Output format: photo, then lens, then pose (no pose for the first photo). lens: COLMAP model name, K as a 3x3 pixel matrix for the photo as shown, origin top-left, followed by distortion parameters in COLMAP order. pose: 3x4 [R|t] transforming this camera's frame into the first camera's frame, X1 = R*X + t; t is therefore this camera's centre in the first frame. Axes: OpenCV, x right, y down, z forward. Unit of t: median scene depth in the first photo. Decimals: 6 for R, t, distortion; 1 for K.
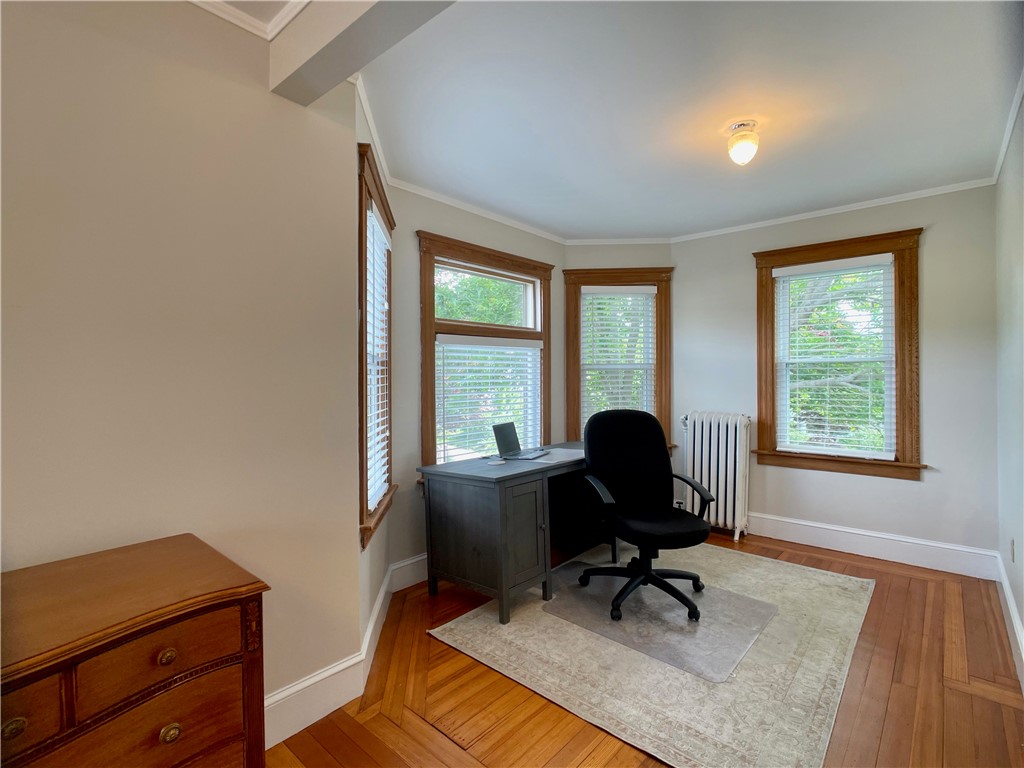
lens RADIAL K [[502.7, 0, 509.5], [0, 502.7, 384.3], [0, 0, 1]] dist [-0.005217, 0.000159]
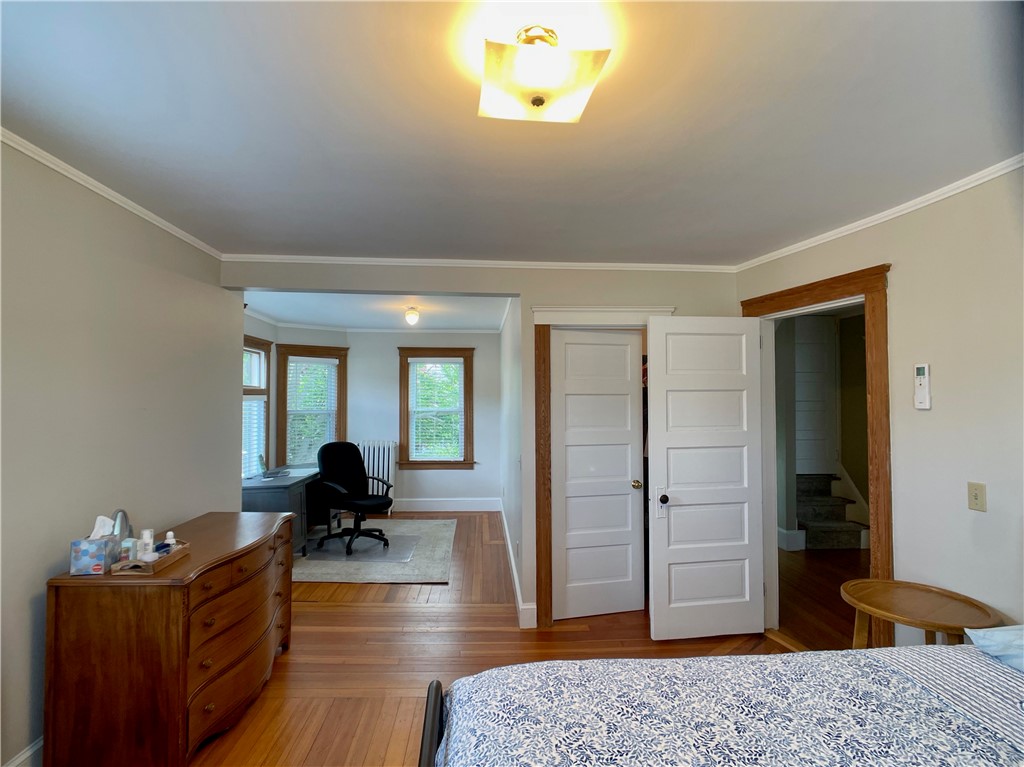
lens RADIAL K [[502.7, 0, 509.5], [0, 502.7, 383.8], [0, 0, 1]] dist [-0.005217, 0.000159]
pose [[0.717415, 0.032055, 0.695908, -0.457640], [0.005431, 0.998653, -0.051600, -0.045929], [-0.696625, 0.040798, 0.716275, -0.523552]]
